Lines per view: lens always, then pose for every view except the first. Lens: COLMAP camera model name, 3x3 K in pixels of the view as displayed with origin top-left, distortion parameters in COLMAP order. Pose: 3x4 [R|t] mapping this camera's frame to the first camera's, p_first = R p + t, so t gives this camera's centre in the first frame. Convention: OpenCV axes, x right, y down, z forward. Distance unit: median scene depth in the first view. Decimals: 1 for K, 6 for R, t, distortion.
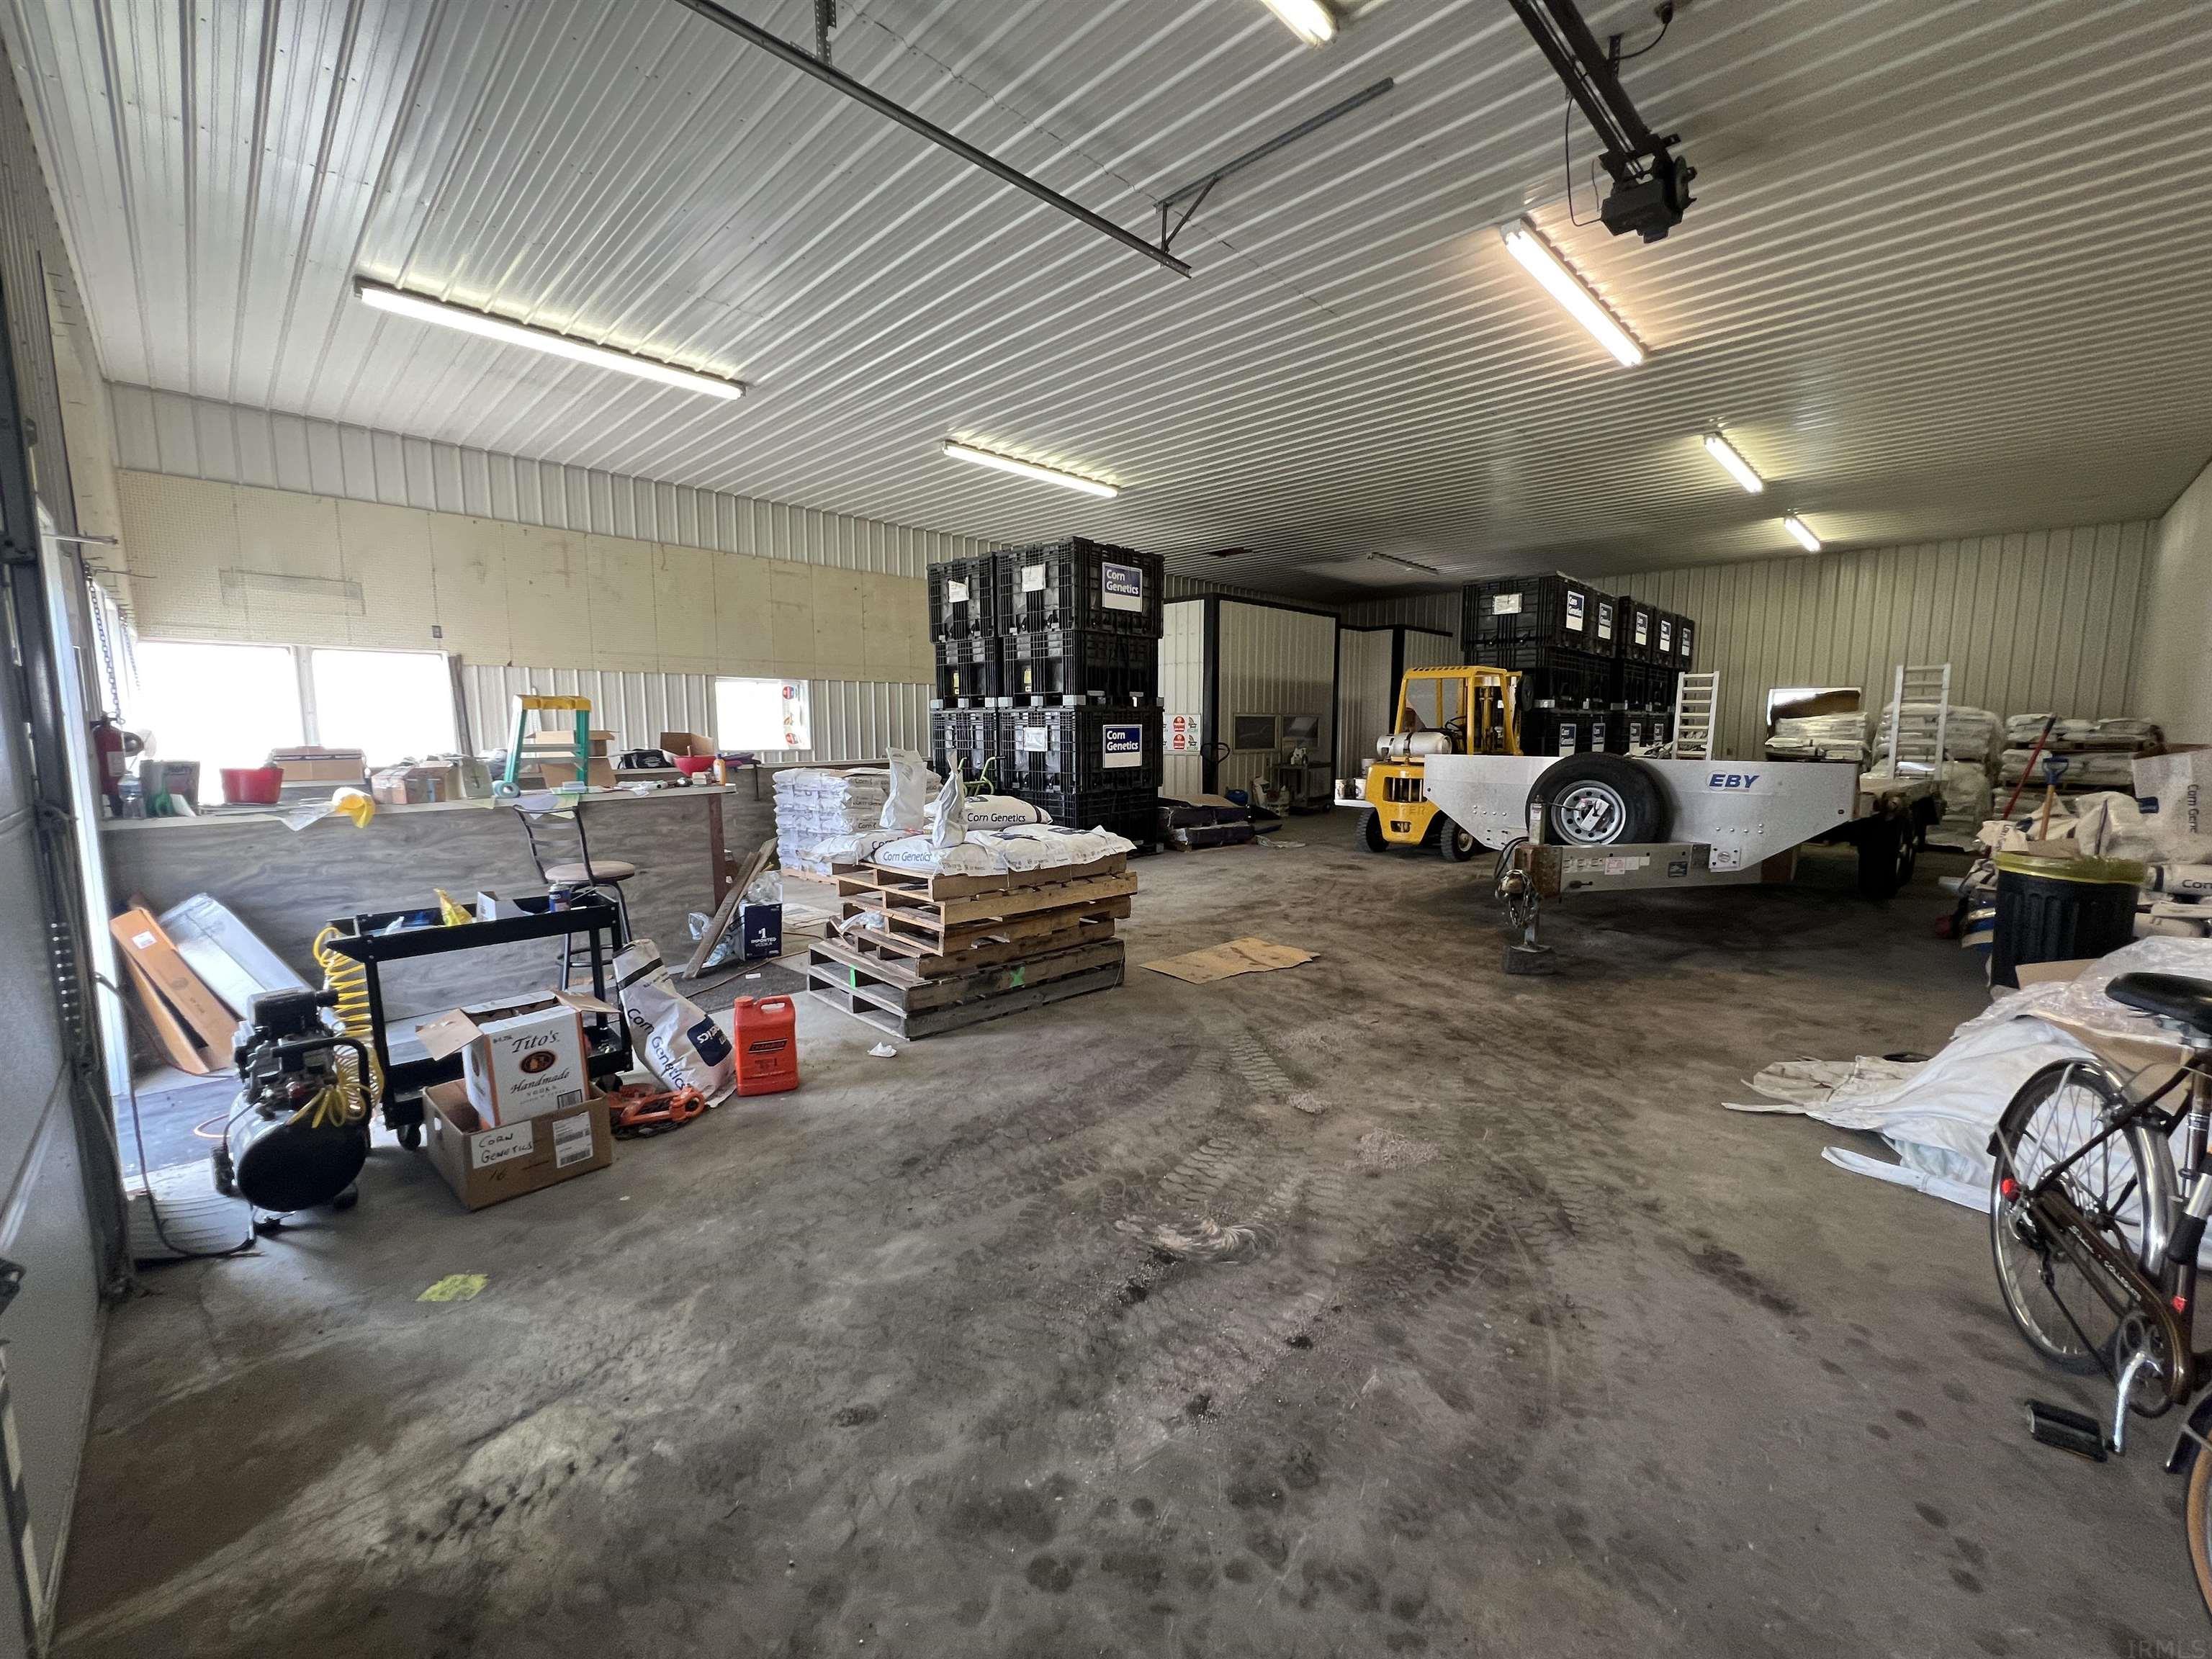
lens RADIAL K [[889.0, 0, 1098.2], [0, 889.0, 827.0], [0, 0, 1]] dist [-0.001245, 0.000550]
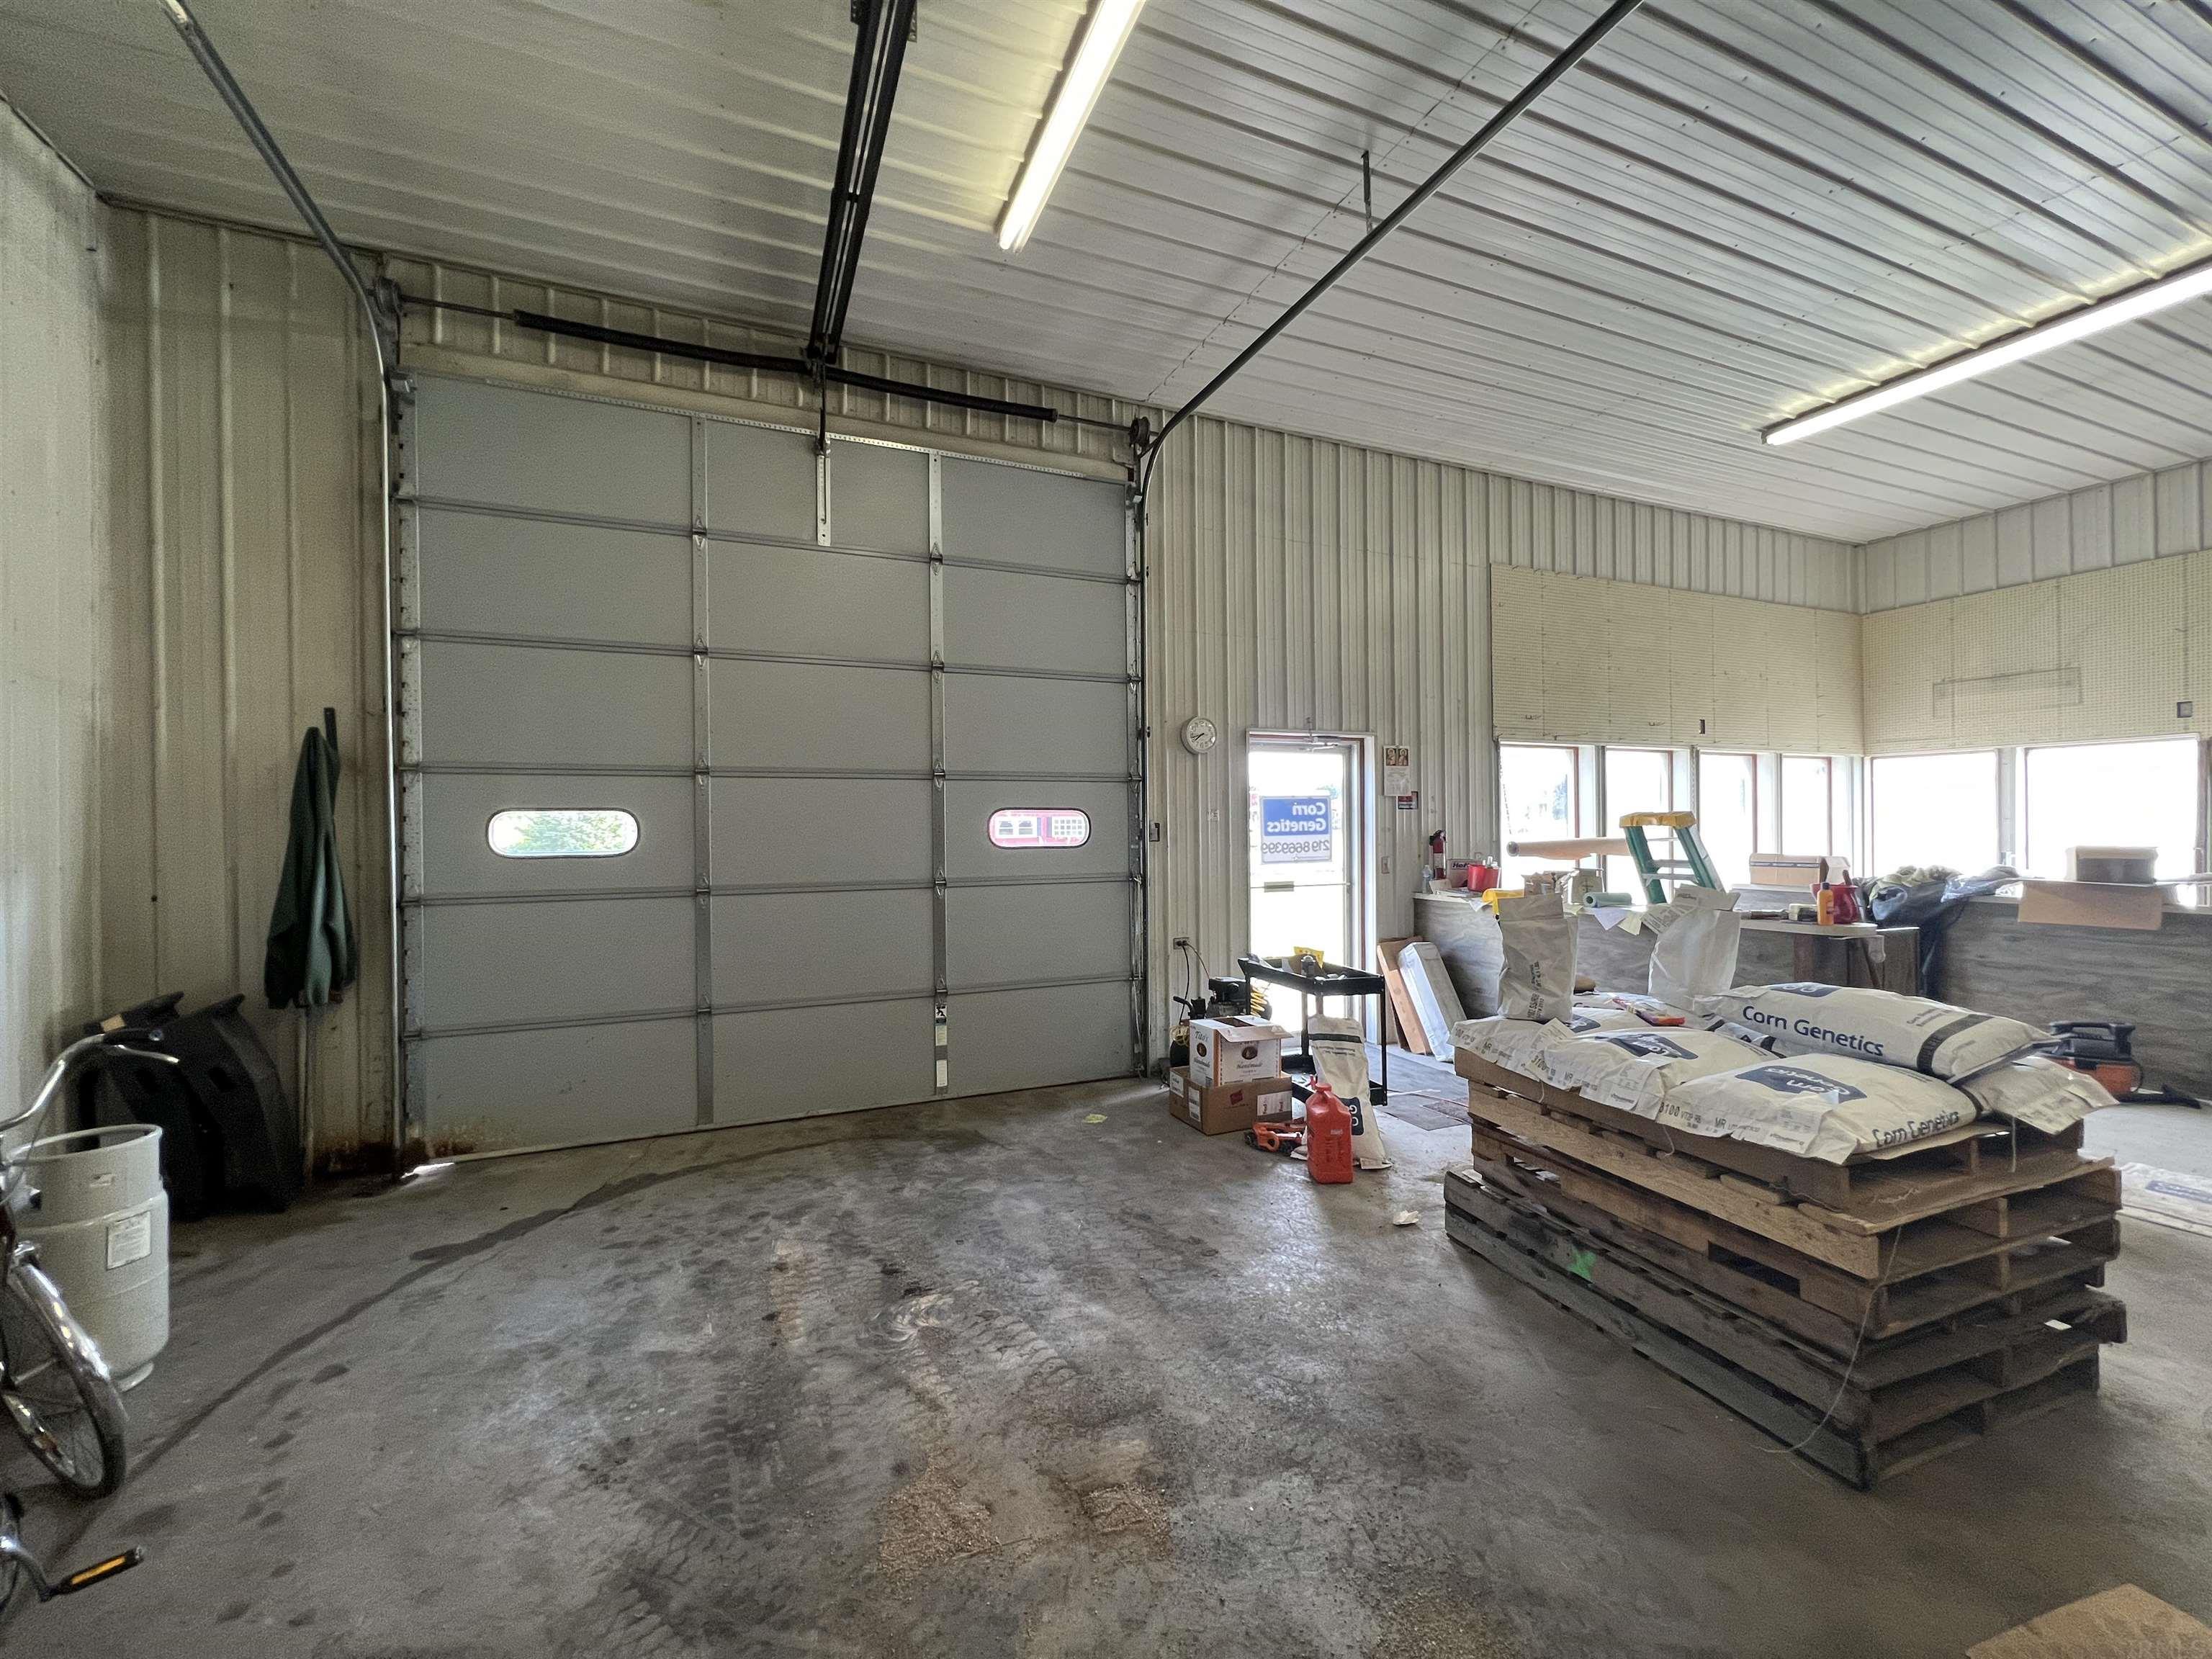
lens RADIAL K [[889.0, 0, 1102.5], [0, 889.0, 825.1], [0, 0, 1]] dist [-0.001245, 0.000550]
pose [[-0.378559, 0.003385, -0.925571, 0.518452], [-0.099803, 0.994014, 0.044455, -0.109091], [0.920181, 0.109203, -0.375955, 0.763435]]
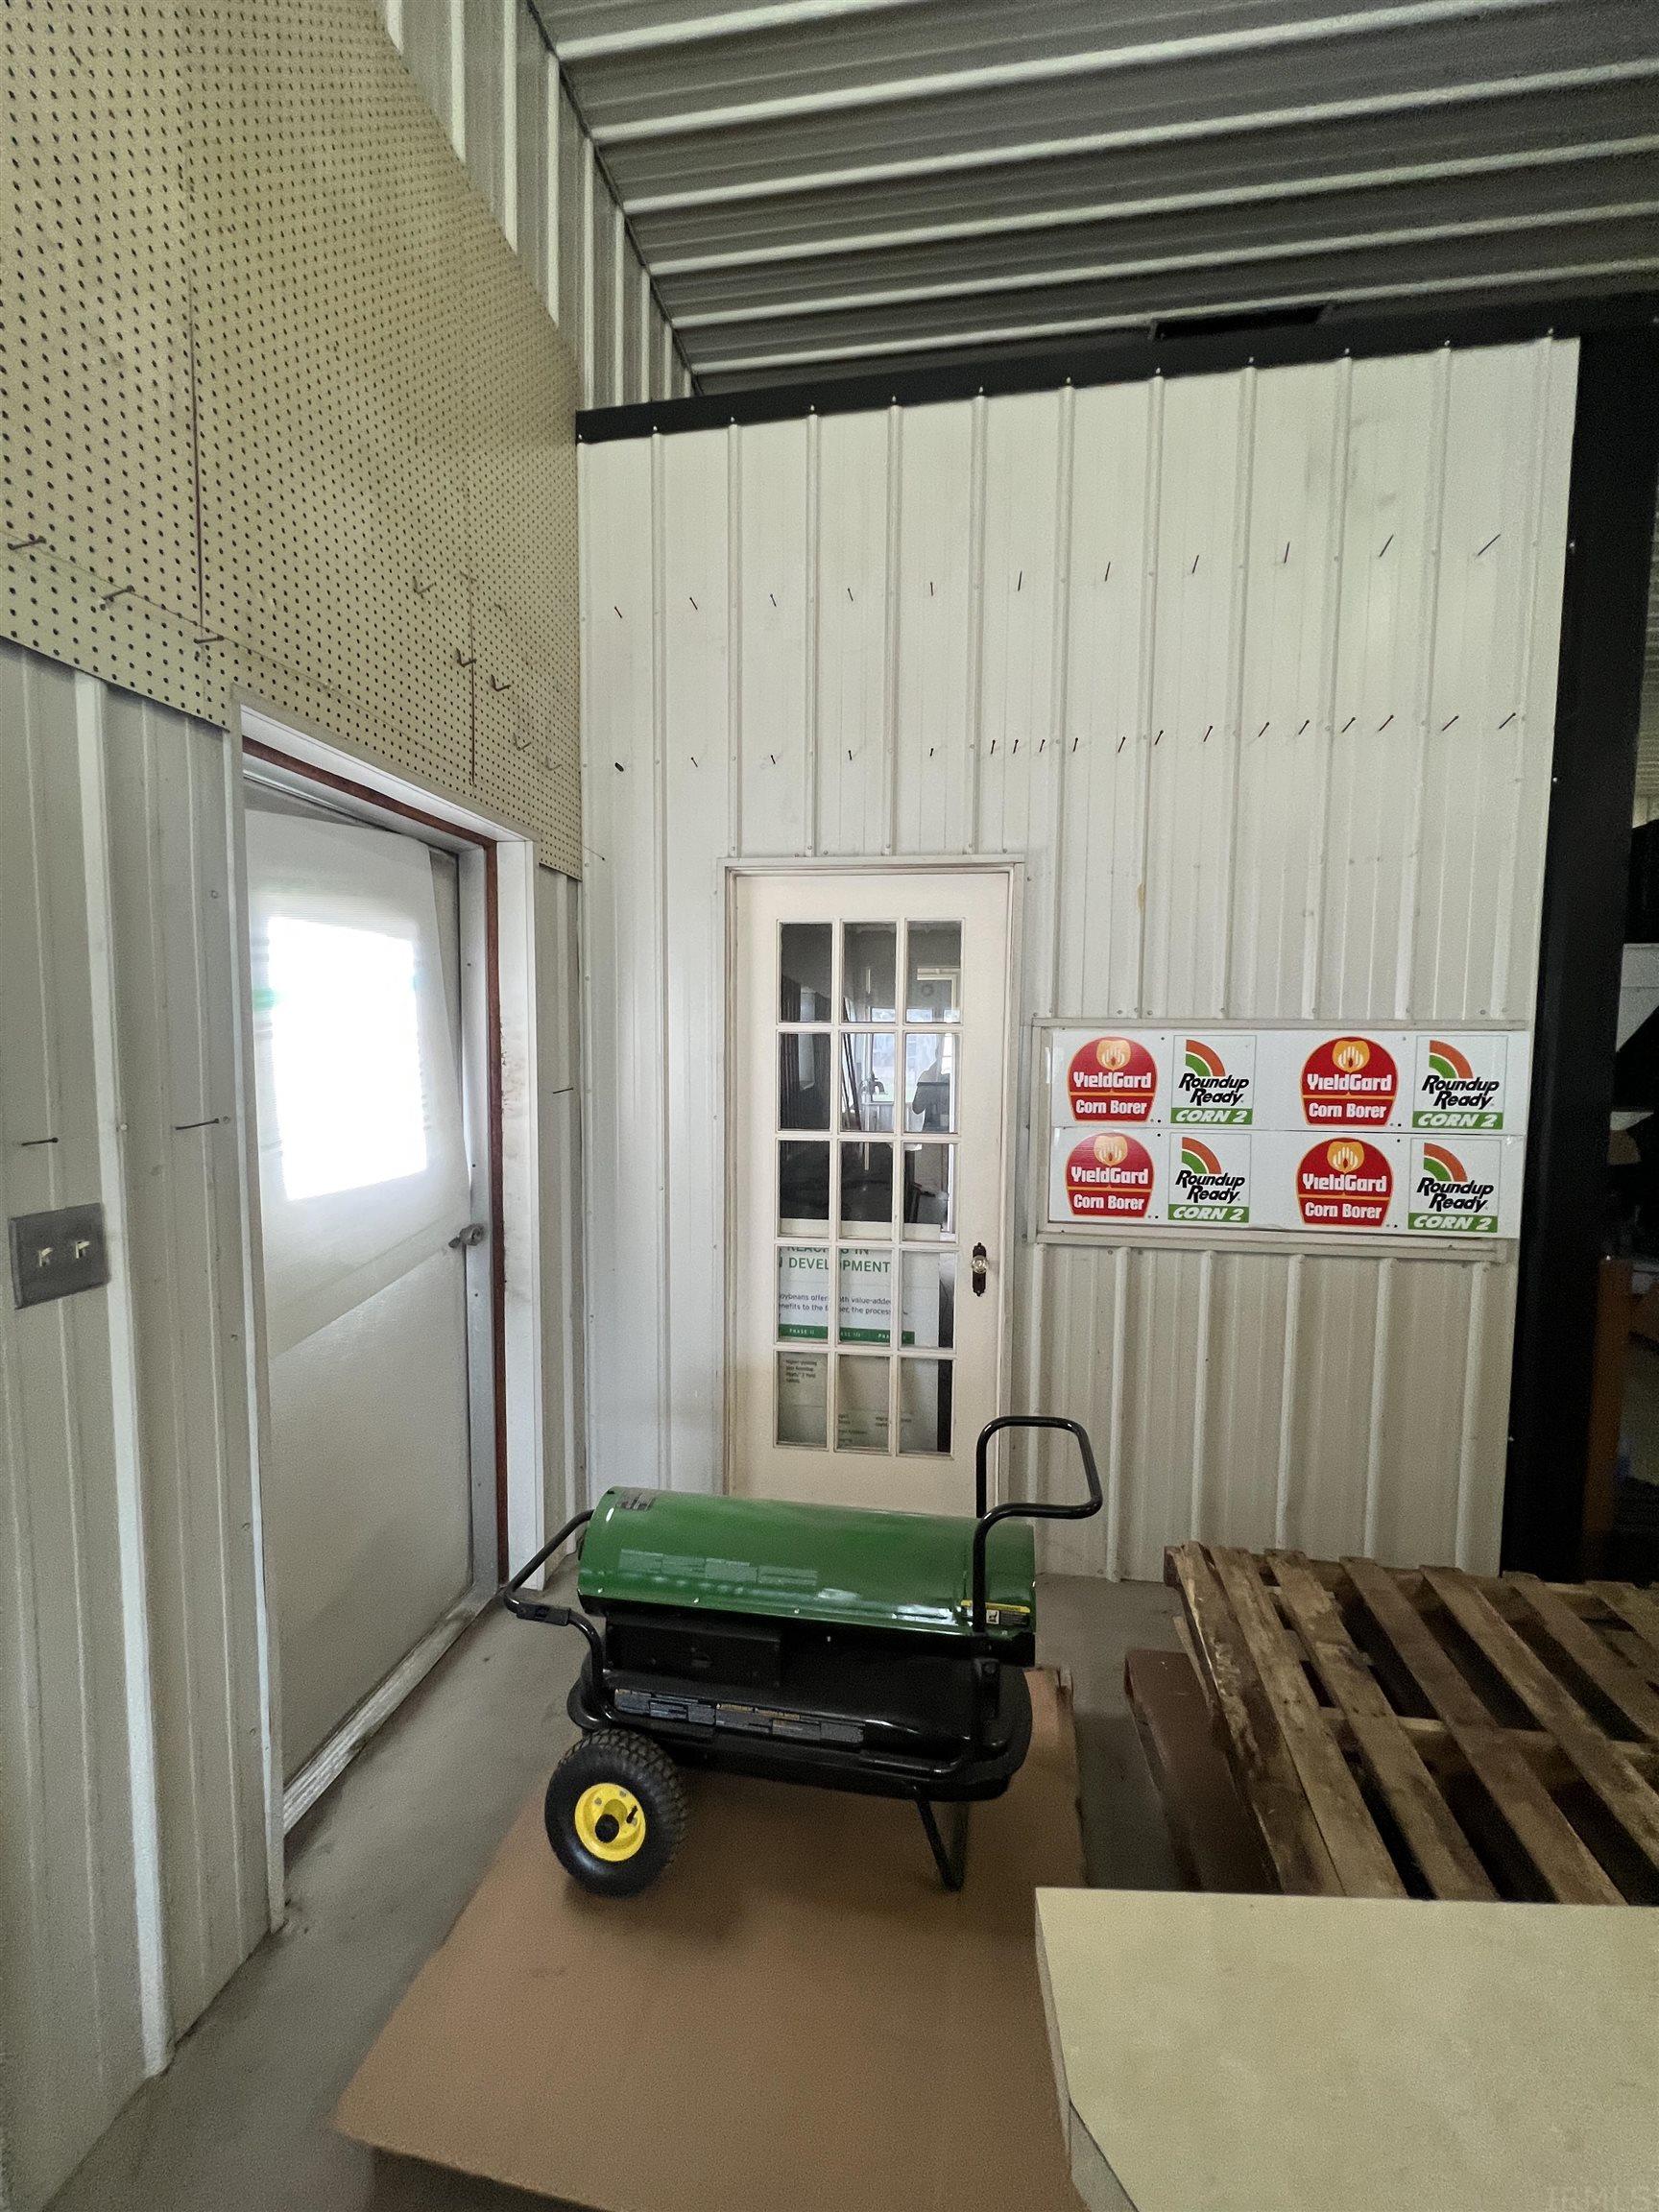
lens RADIAL K [[889.0, 0, 817.0], [0, 889.0, 1110.6], [0, 0, 1]] dist [-0.001245, 0.000550]
pose [[0.805264, -0.033779, 0.591953, -0.259873], [0.057165, 0.998148, -0.020807, -0.295607], [-0.590154, 0.050594, 0.805704, 2.426809]]
